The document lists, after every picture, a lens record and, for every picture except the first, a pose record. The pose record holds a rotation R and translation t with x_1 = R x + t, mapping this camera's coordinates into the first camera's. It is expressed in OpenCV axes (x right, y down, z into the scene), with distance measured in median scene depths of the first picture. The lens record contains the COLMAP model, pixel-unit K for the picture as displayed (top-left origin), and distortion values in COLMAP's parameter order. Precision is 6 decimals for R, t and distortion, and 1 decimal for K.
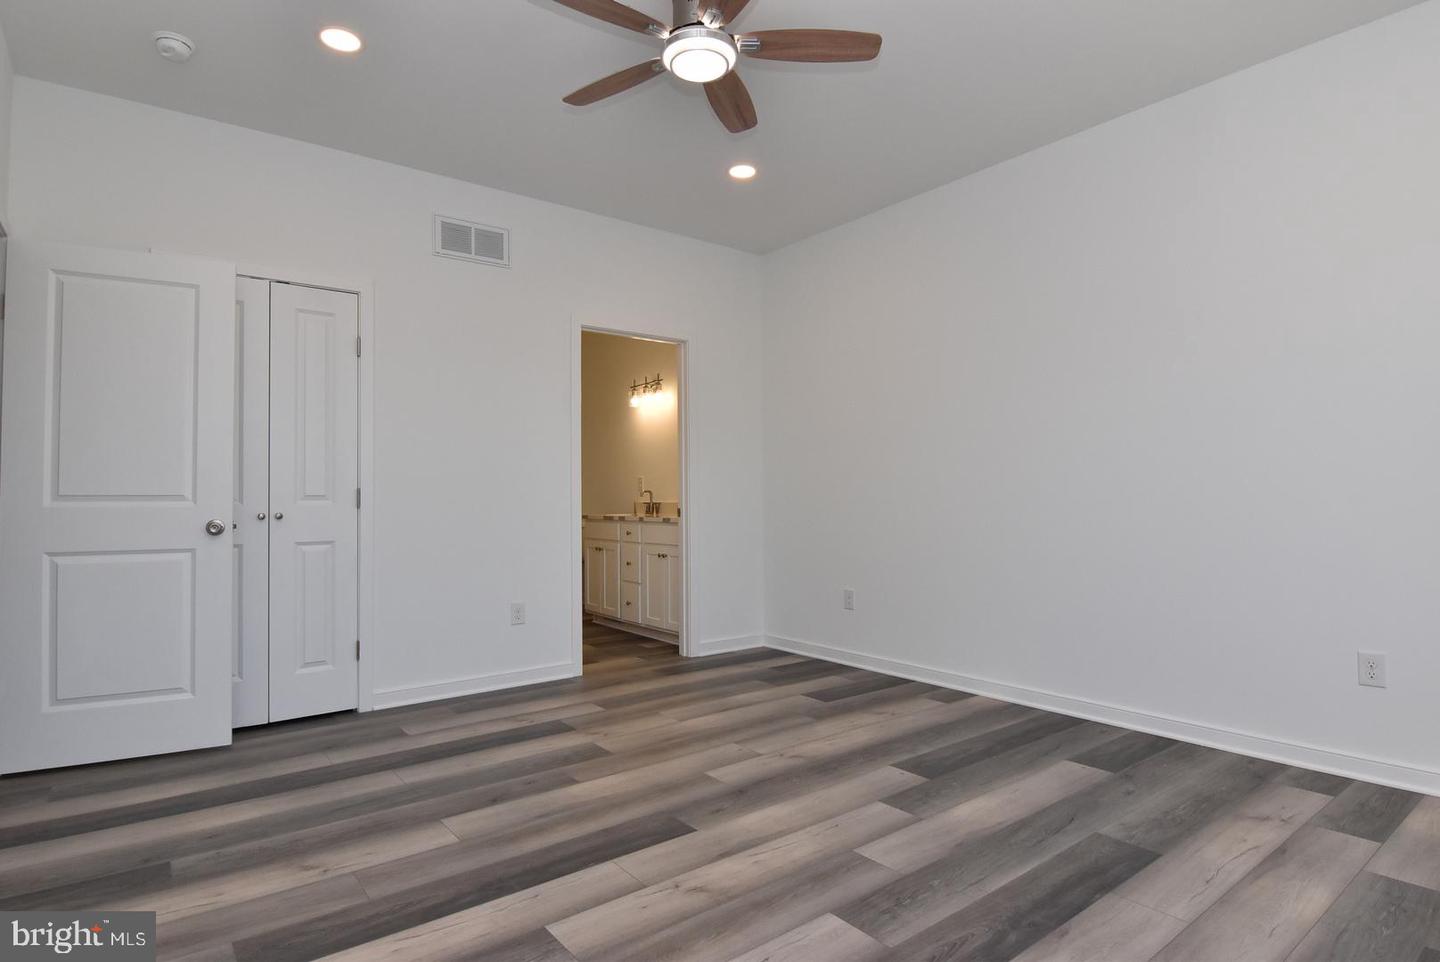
lens RADIAL K [[764.8, 0, 726.4], [0, 764.8, 488.6], [0, 0, 1]] dist [-0.003458, -0.012228]
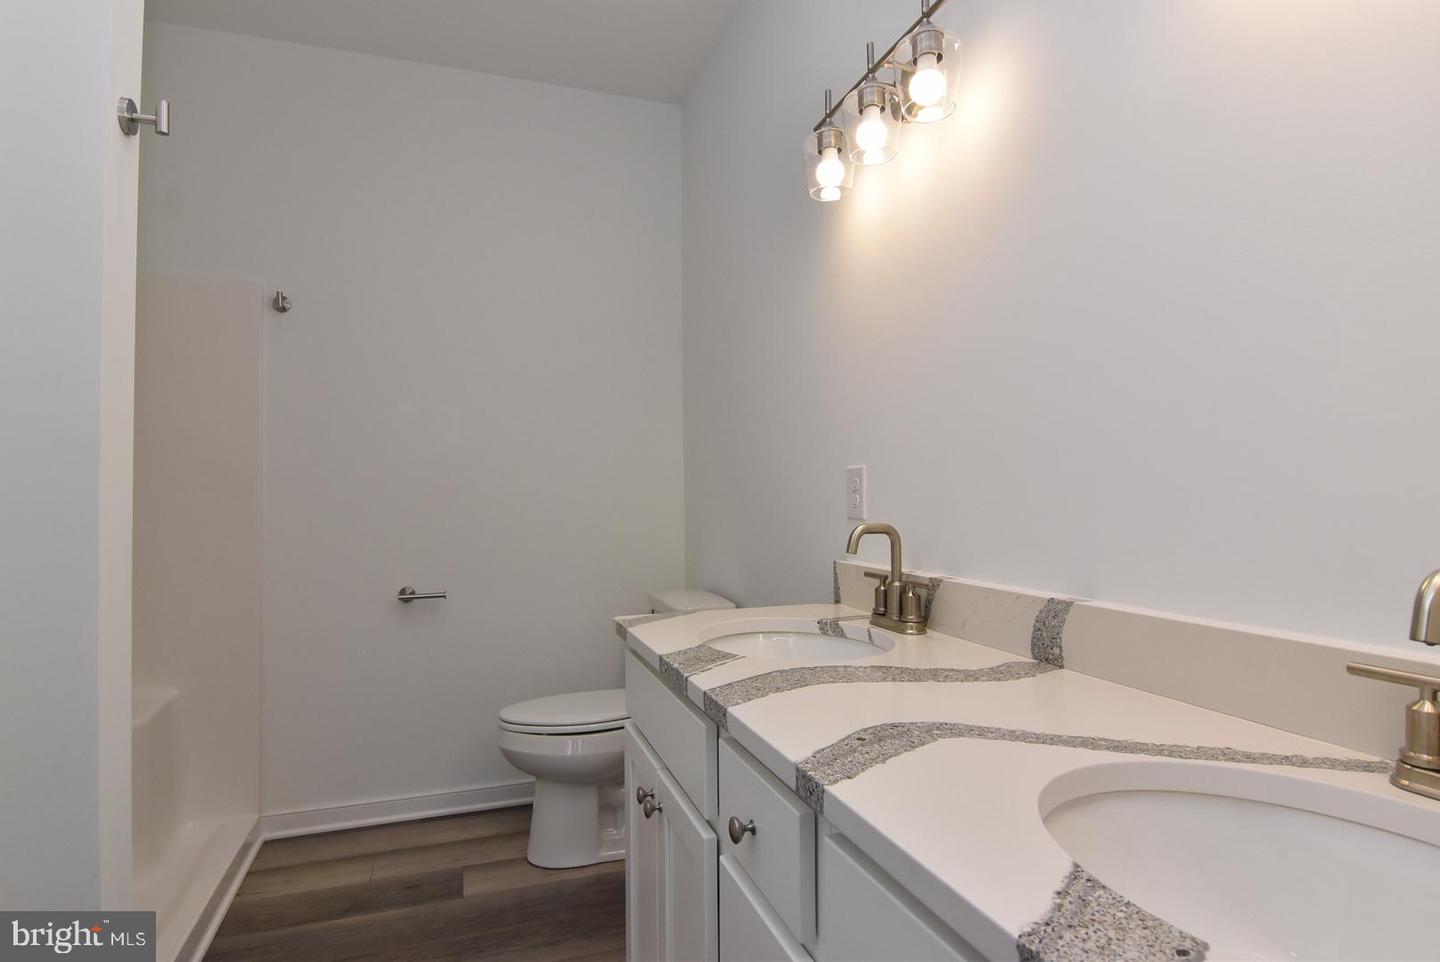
lens RADIAL K [[764.8, 0, 721.1], [0, 764.8, 482.5], [0, 0, 1]] dist [-0.003458, -0.012228]
pose [[0.948383, -0.001723, -0.317122, -0.074237], [0.003961, 0.999972, 0.006411, -0.012871], [0.317102, -0.007336, 0.948363, 0.754832]]
